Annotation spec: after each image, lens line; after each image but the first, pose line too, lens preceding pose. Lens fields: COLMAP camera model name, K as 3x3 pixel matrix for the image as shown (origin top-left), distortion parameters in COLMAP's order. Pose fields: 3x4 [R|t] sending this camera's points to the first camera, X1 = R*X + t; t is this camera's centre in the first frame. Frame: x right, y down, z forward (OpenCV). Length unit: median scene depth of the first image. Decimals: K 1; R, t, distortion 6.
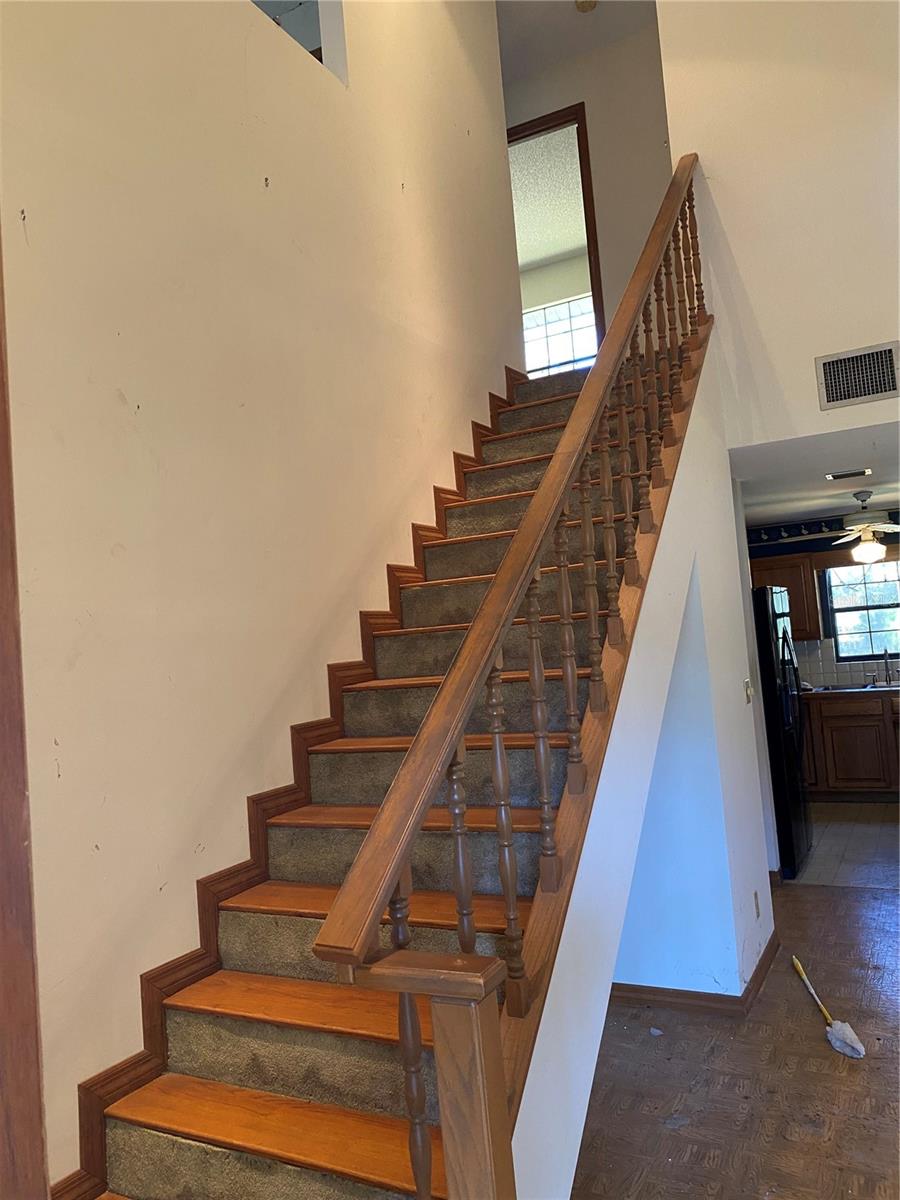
lens RADIAL K [[915.9, 0, 441.6], [0, 915.9, 576.0], [0, 0, 1]] dist [-0.004875, -0.008672]
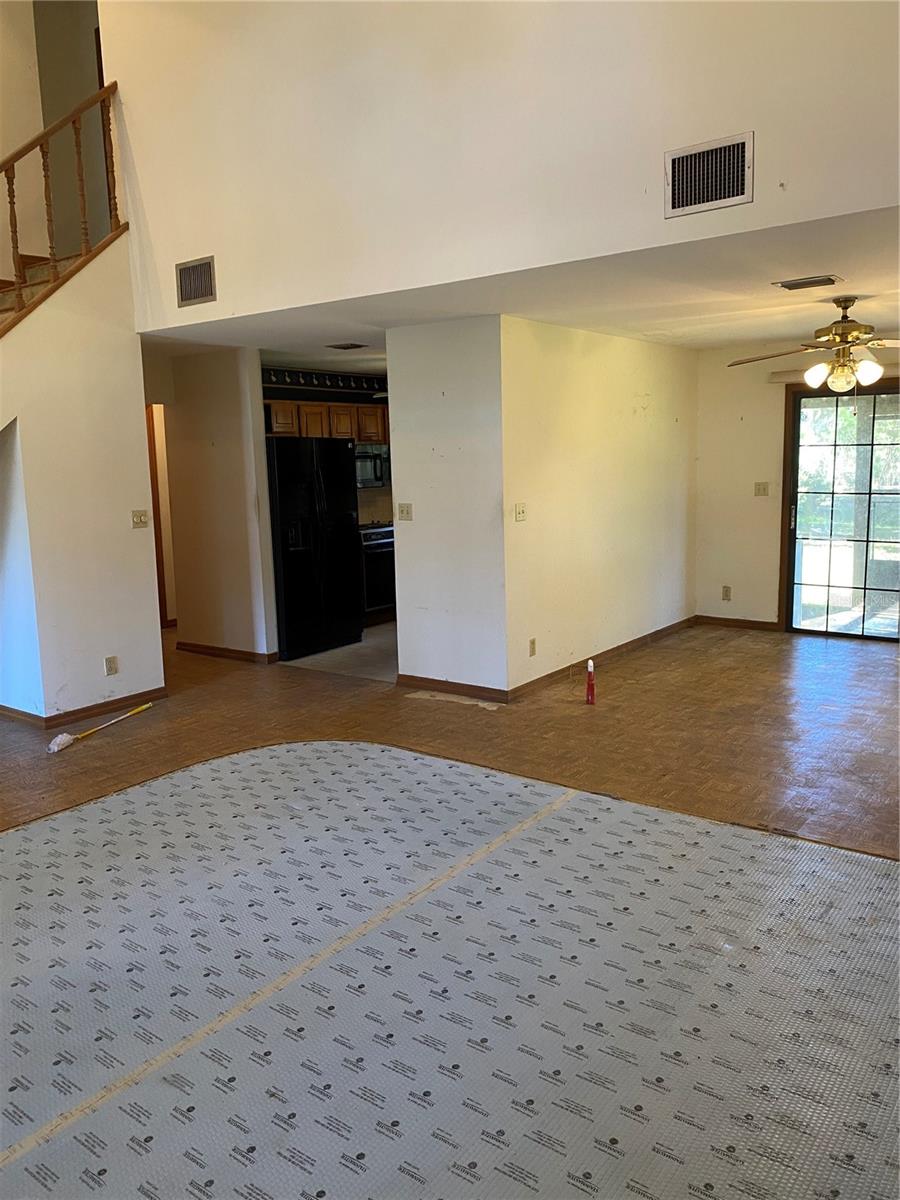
lens RADIAL K [[909.9, 0, 450.0], [0, 909.9, 600.0], [0, 0, 1]] dist [0.048720, -0.117715]
pose [[0.987770, 0.072584, -0.137996, 0.756866], [-0.037789, 0.970095, 0.239764, -0.079504], [0.151272, -0.231617, 0.960974, -0.208465]]
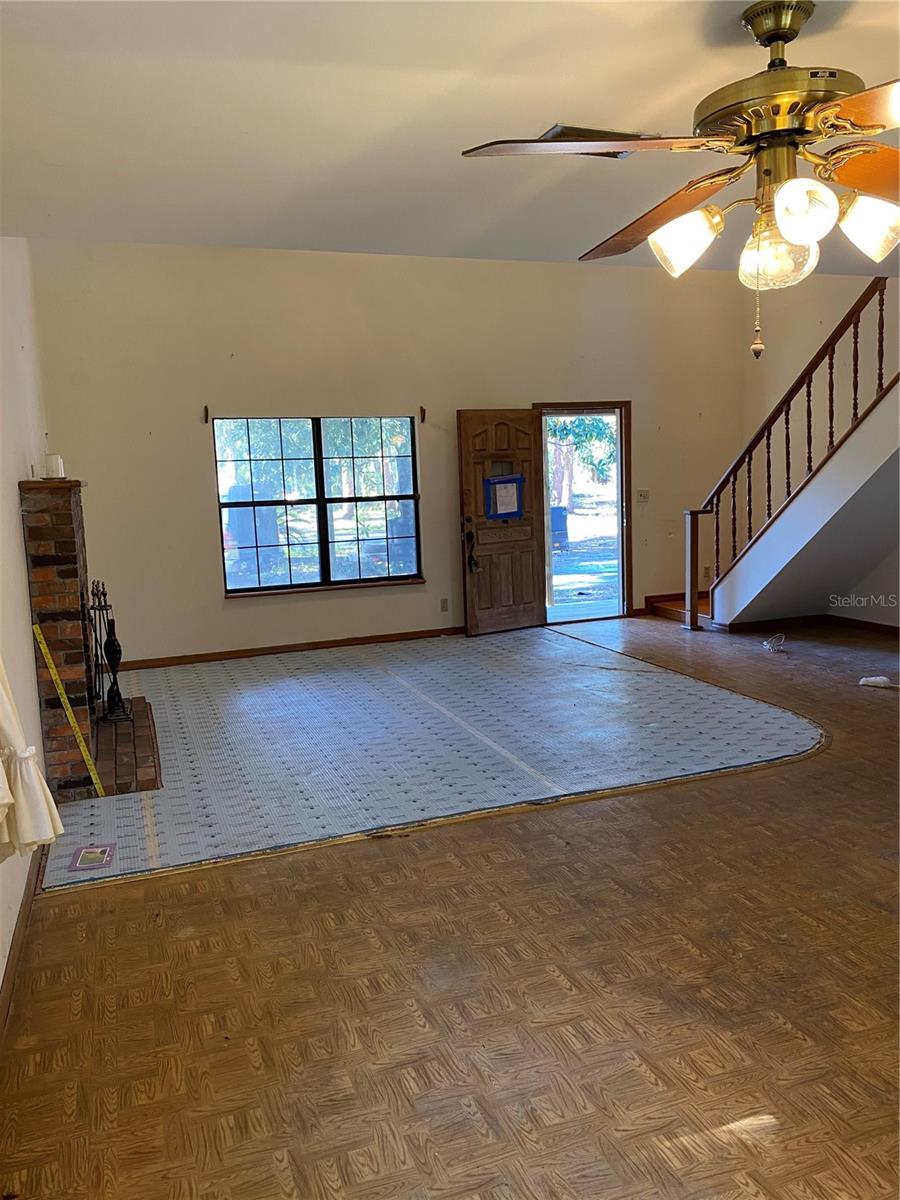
lens RADIAL K [[916.5, 0, 450.0], [0, 916.5, 600.0], [0, 0, 1]] dist [0.039512, -0.053592]
pose [[-0.655472, 0.207929, -0.726031, 1.347040], [0.136977, 0.978139, 0.156466, -0.038408], [0.742693, 0.003110, -0.669625, 0.929526]]
